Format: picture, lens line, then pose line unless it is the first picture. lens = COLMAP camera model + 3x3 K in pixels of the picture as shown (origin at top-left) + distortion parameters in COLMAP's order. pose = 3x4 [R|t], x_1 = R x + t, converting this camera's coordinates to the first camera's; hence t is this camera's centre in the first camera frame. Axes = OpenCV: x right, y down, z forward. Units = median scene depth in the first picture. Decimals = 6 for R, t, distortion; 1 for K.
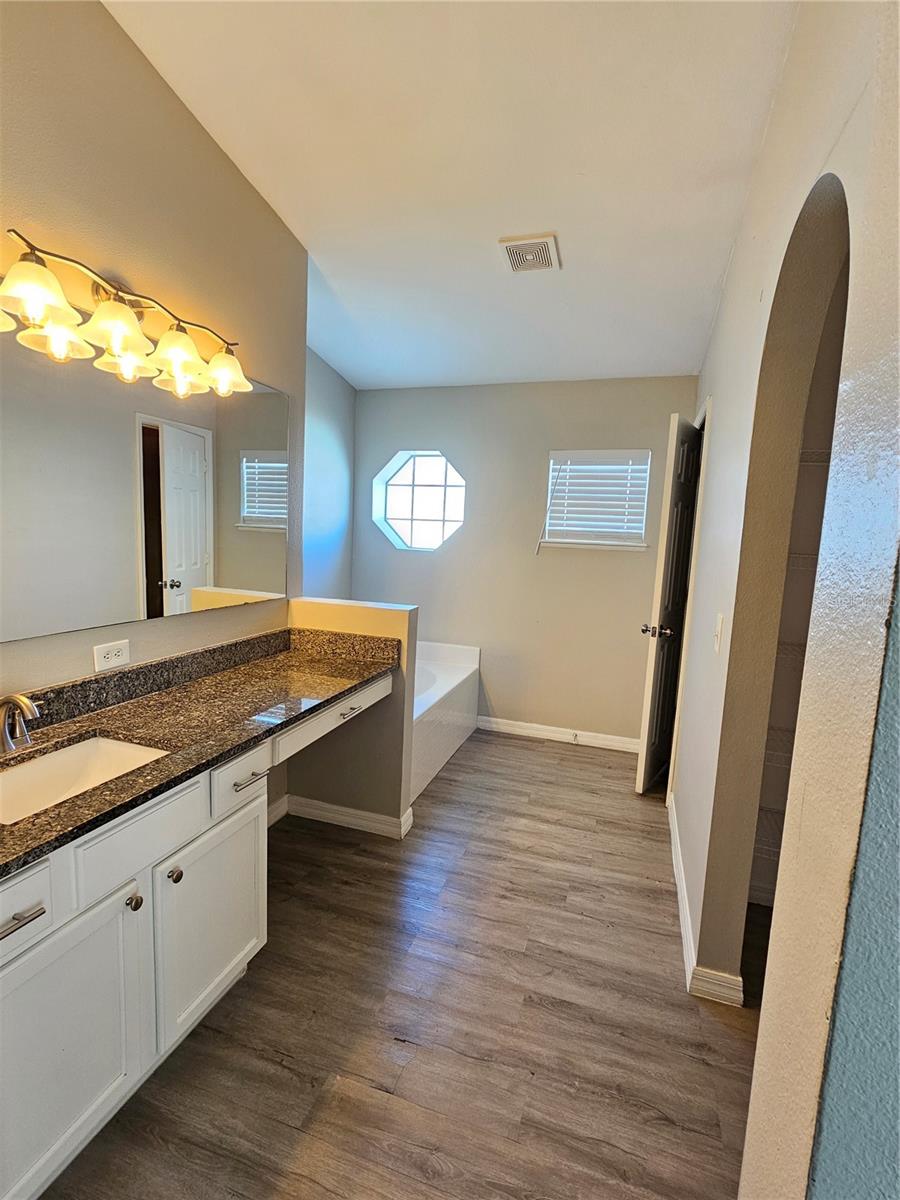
lens RADIAL K [[567.3, 0, 440.1], [0, 567.3, 605.3], [0, 0, 1]] dist [-0.003743, 0.005743]
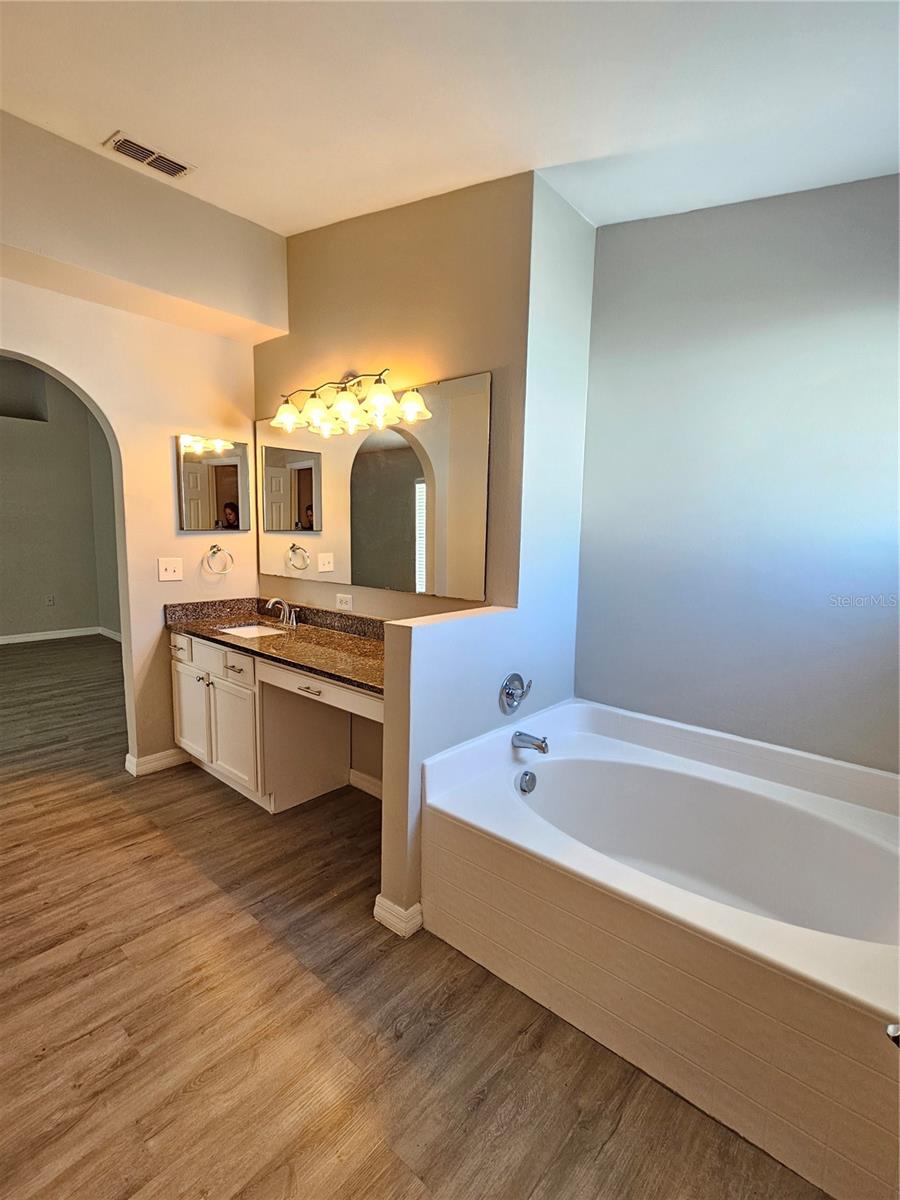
lens RADIAL K [[567.3, 0, 440.1], [0, 567.3, 605.3], [0, 0, 1]] dist [-0.003743, 0.005743]
pose [[-0.391575, 0.065950, -0.917780, 0.625302], [-0.155545, 0.978329, 0.136665, -0.131225], [0.906904, 0.196270, -0.372831, 1.398100]]
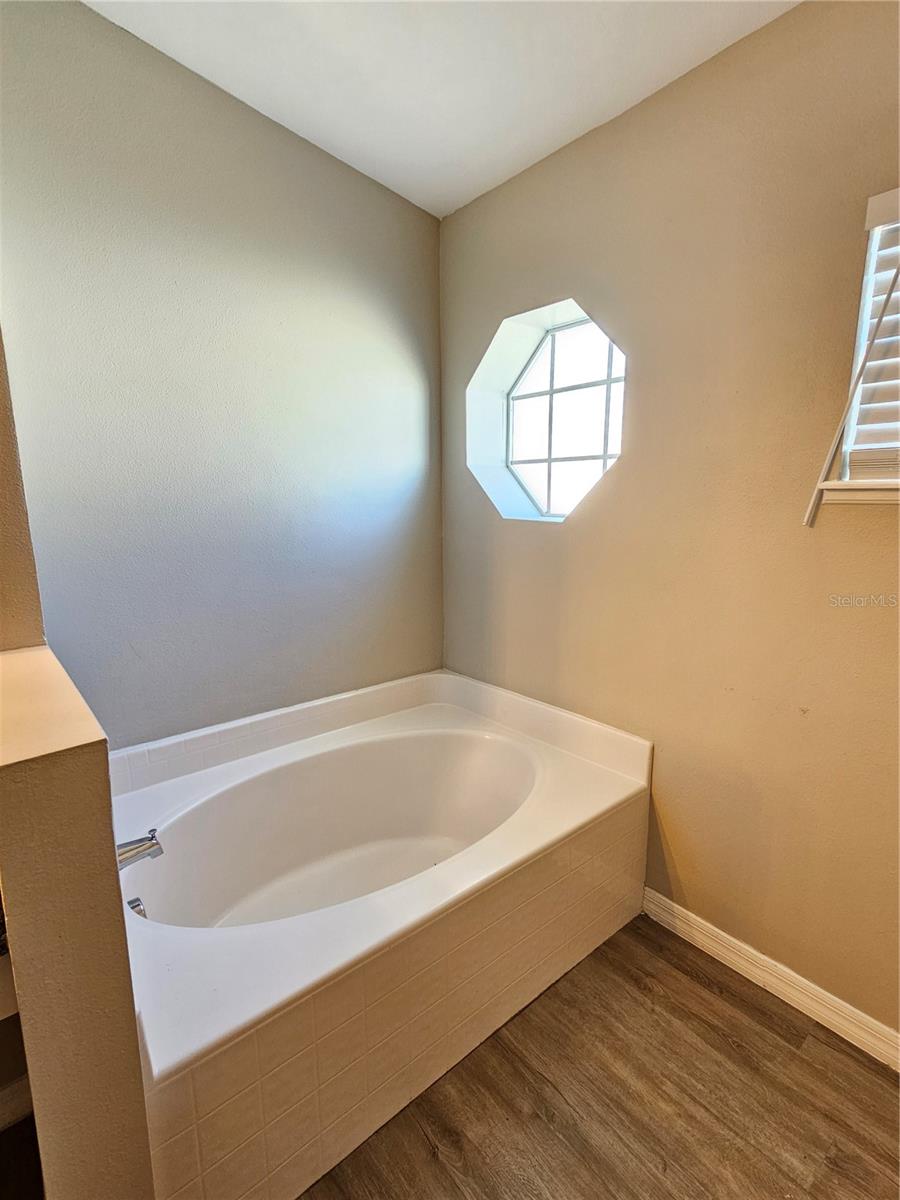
lens RADIAL K [[567.3, 0, 440.1], [0, 567.3, 605.3], [0, 0, 1]] dist [-0.003743, 0.005743]
pose [[0.844314, 0.052585, -0.533261, 0.270687], [-0.021066, 0.997661, 0.065027, -0.094924], [0.535434, -0.043669, 0.843448, 0.935787]]
